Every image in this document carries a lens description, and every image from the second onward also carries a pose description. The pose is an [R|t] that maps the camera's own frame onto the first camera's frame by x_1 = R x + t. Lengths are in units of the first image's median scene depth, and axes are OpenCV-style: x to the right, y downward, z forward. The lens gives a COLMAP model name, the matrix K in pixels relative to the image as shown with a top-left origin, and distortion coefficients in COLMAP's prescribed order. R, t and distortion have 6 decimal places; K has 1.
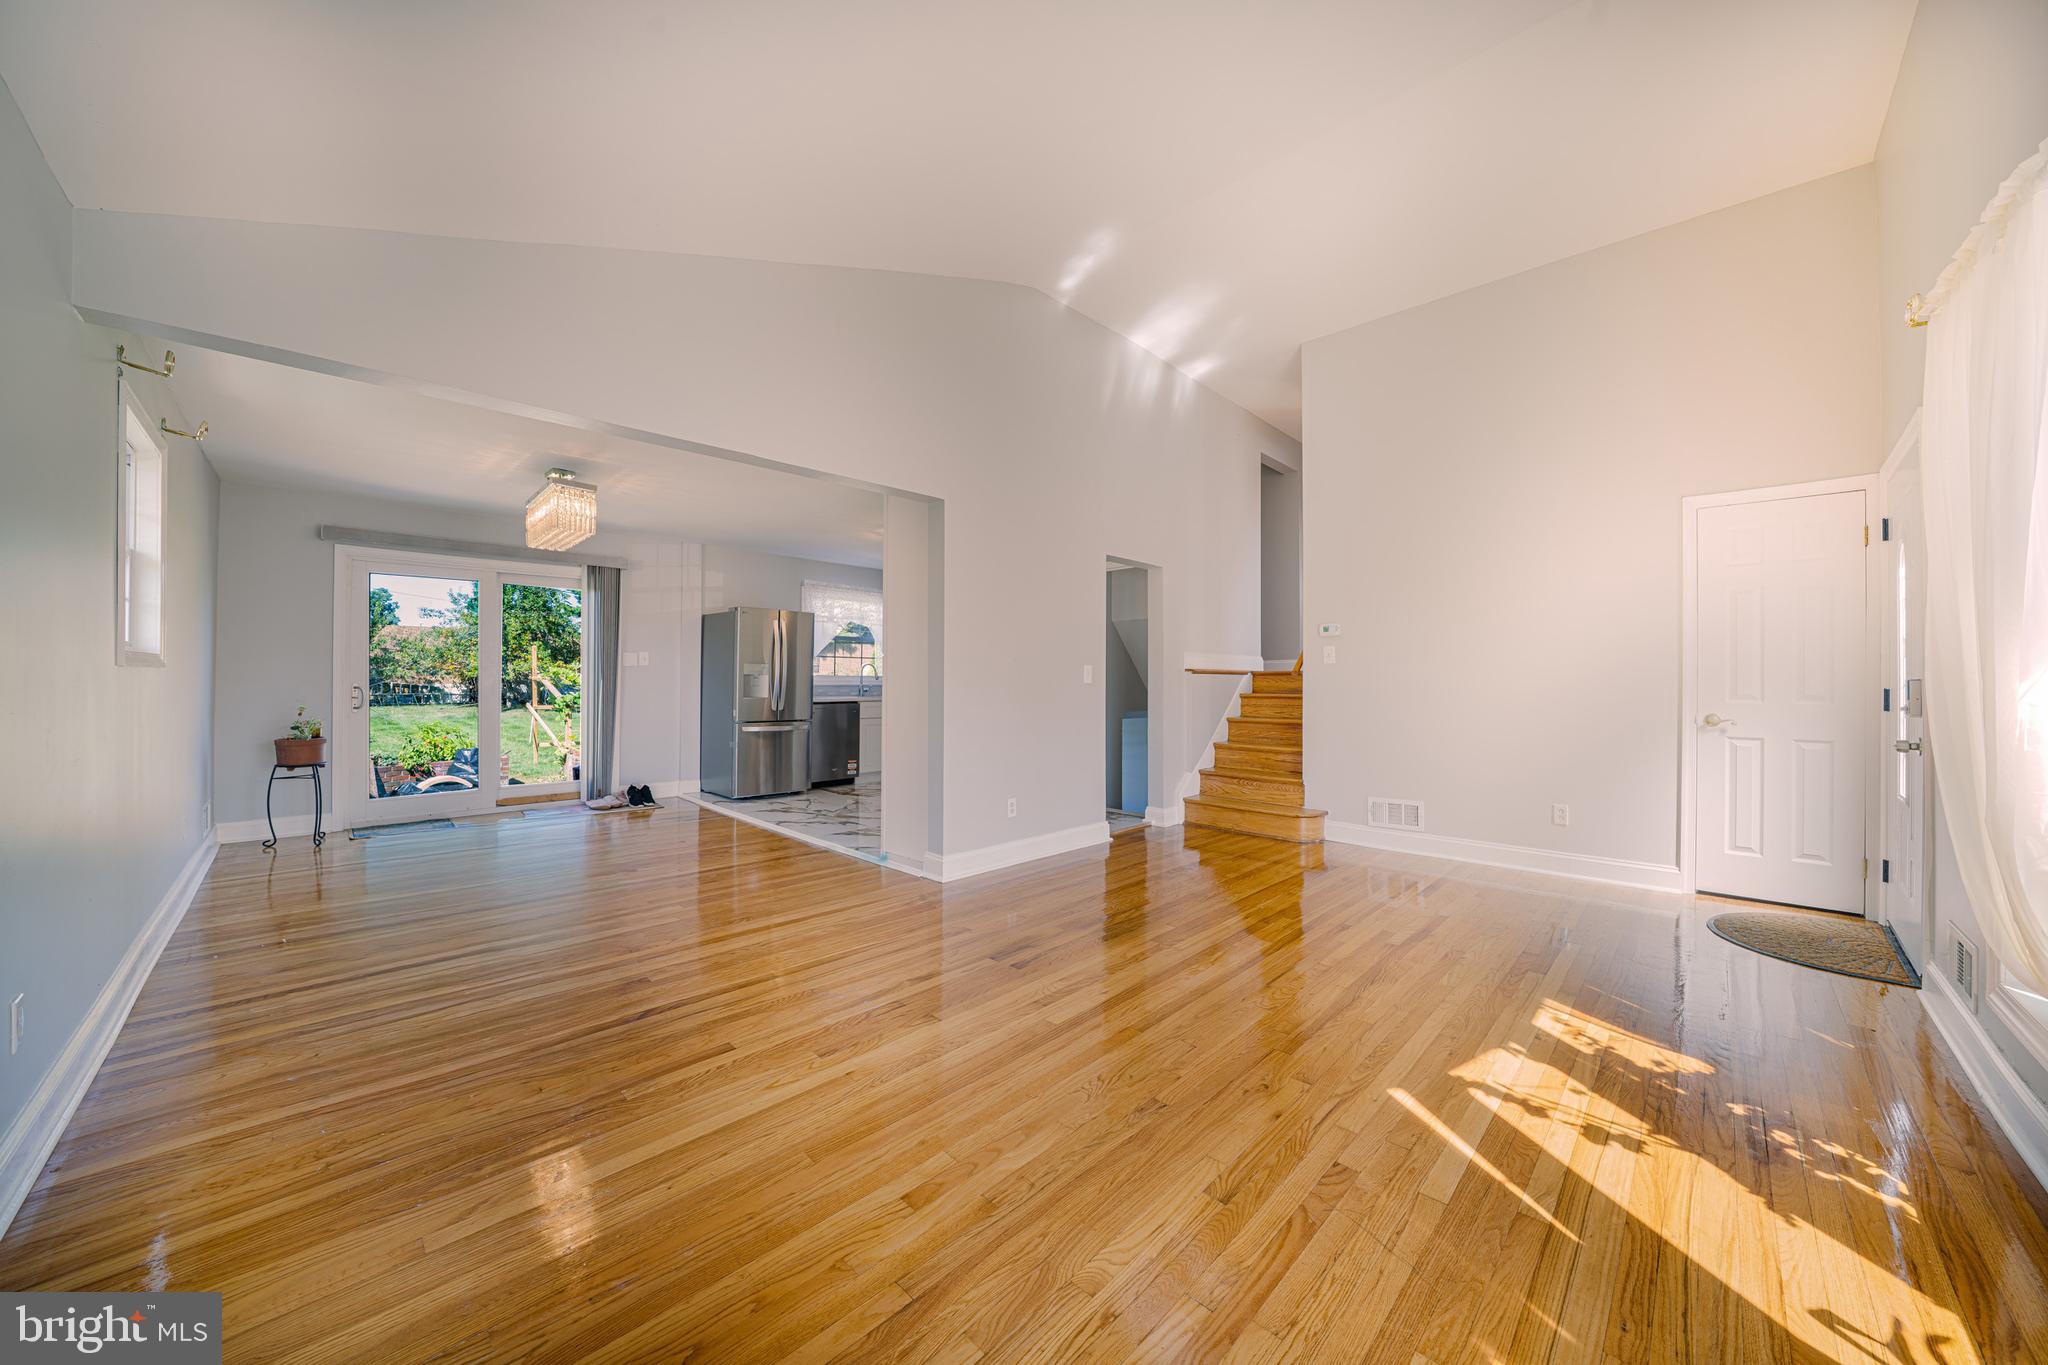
lens RADIAL K [[706.9, 0, 1024.0], [0, 706.9, 682.5], [0, 0, 1]] dist [0.000275, 0.000011]
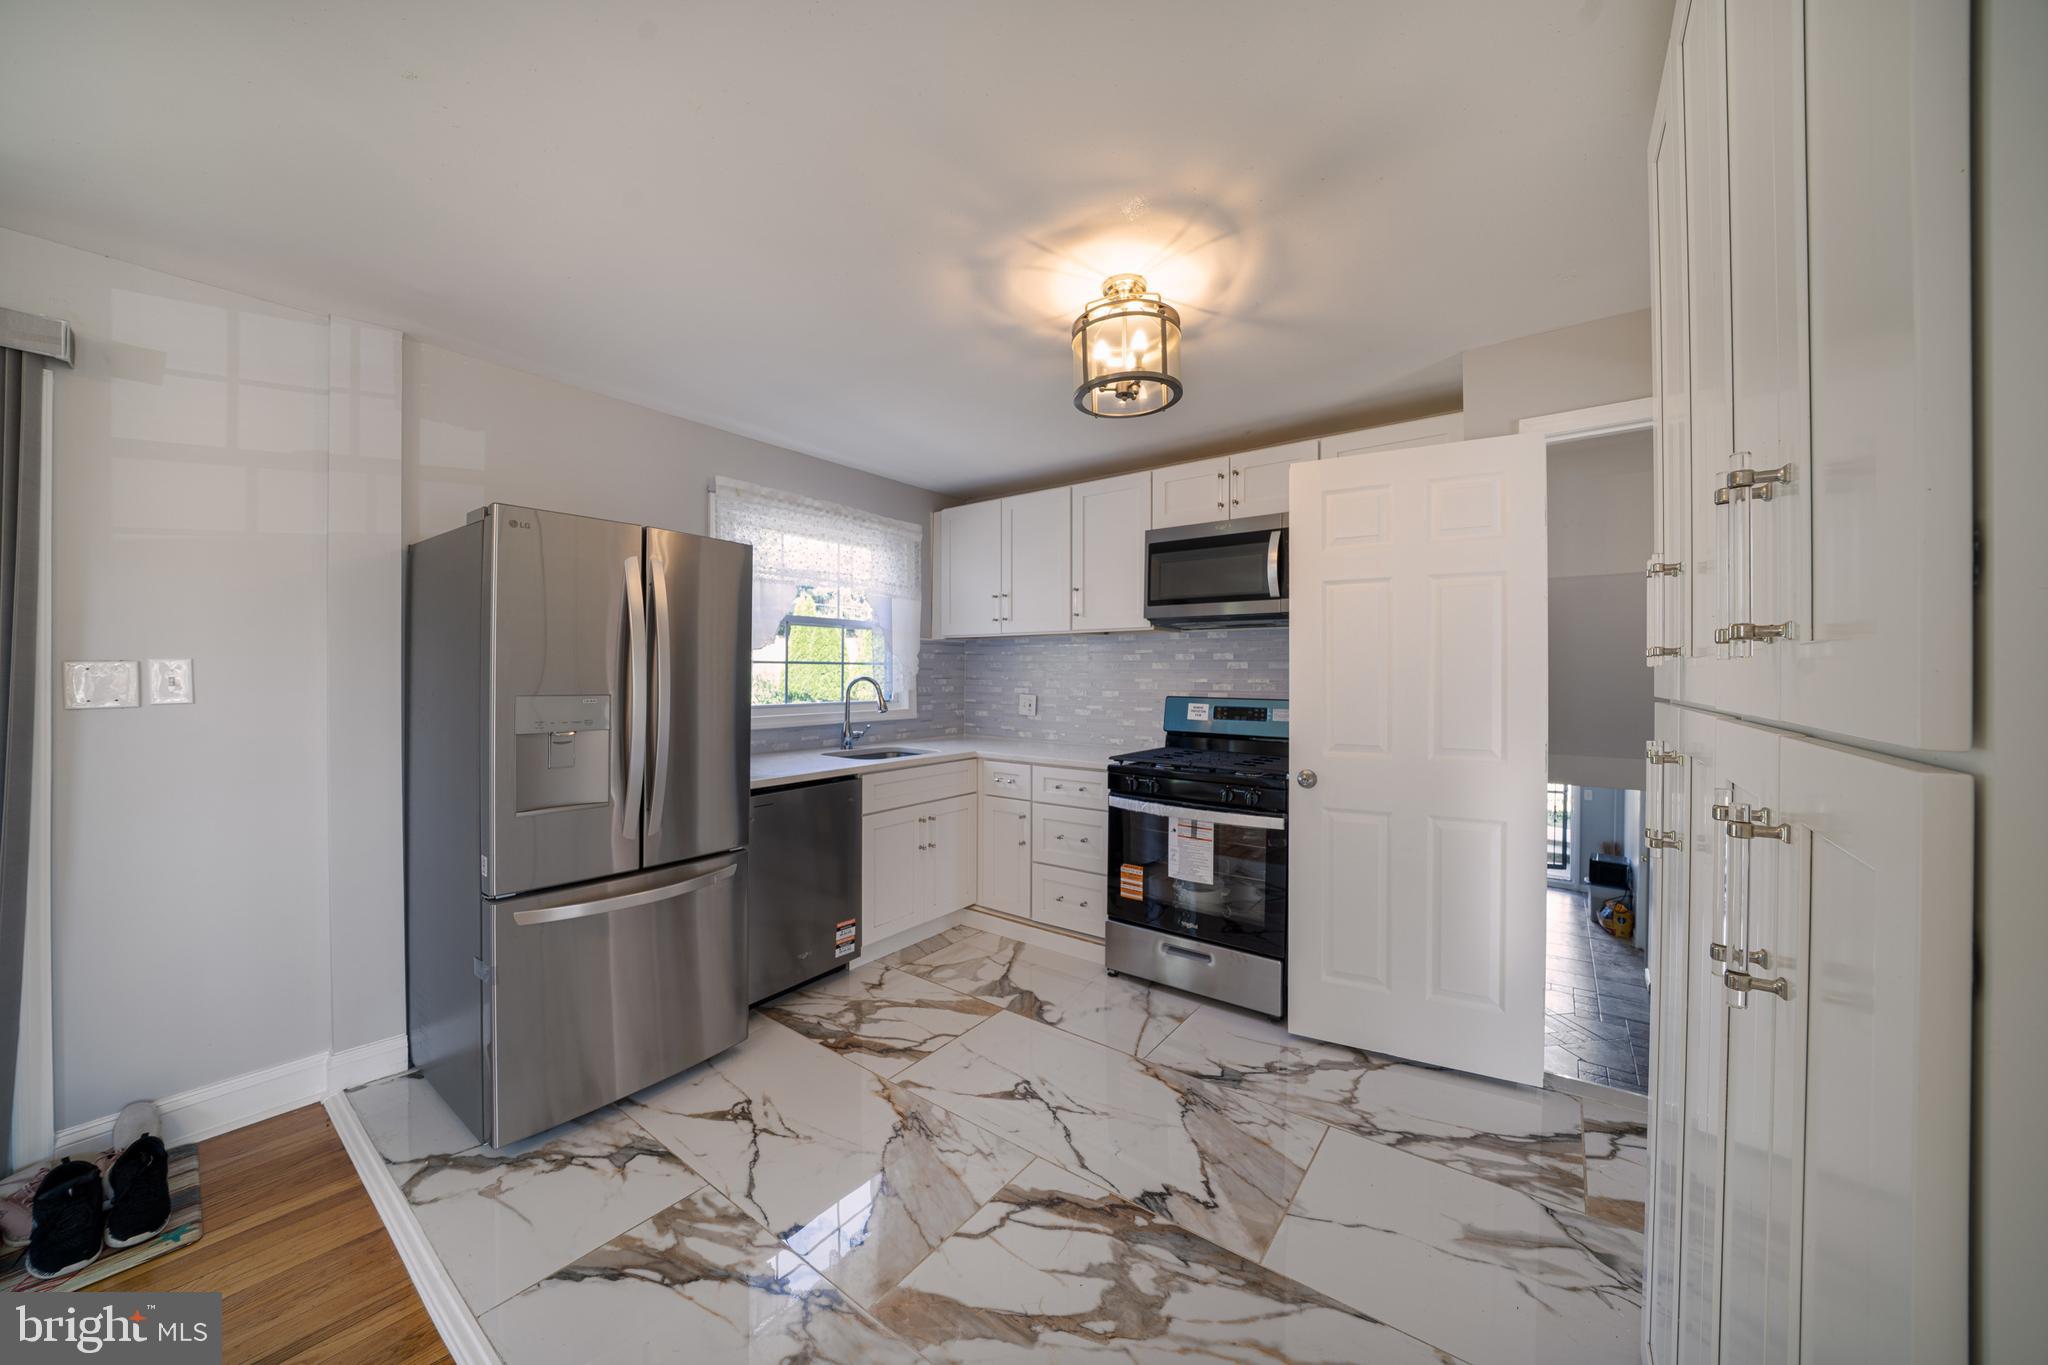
lens RADIAL K [[718.6, 0, 1026.0], [0, 718.6, 670.5], [0, 0, 1]] dist [-0.017347, -0.000048]
pose [[0.991309, -0.005362, 0.131443, -0.349236], [0.005648, 0.999982, -0.001803, -0.055911], [-0.131431, 0.002530, 0.991322, 1.049284]]
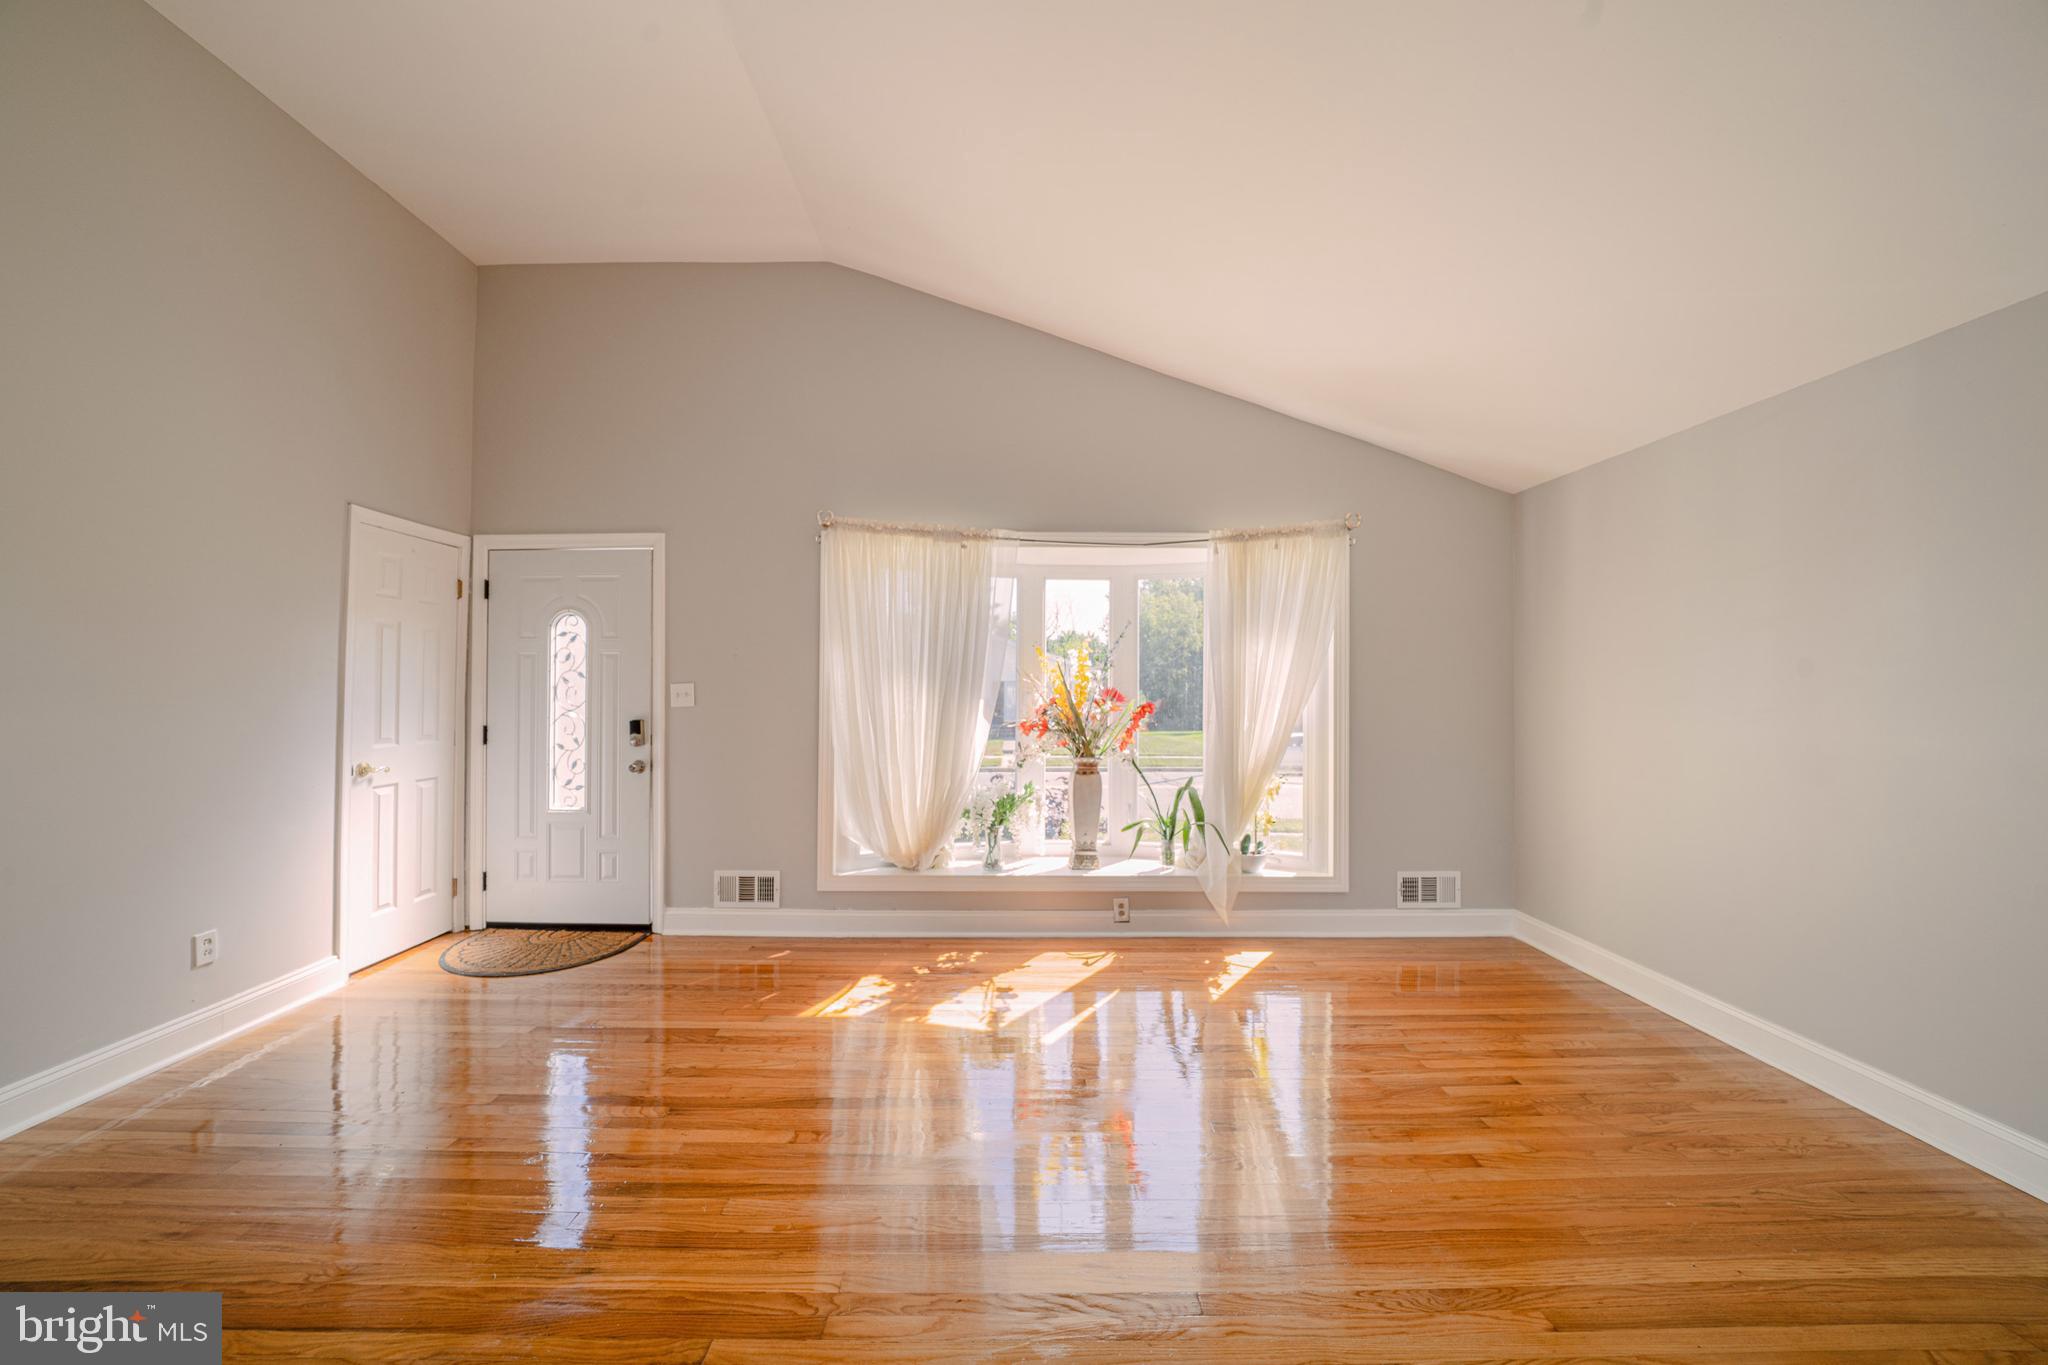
lens RADIAL K [[706.9, 0, 1024.0], [0, 706.9, 682.5], [0, 0, 1]] dist [0.000275, 0.000011]
pose [[-0.701609, 0.002305, 0.712559, -0.186216], [-0.004970, 0.999955, -0.008129, -0.044132], [-0.712545, -0.009245, -0.701565, 0.923682]]
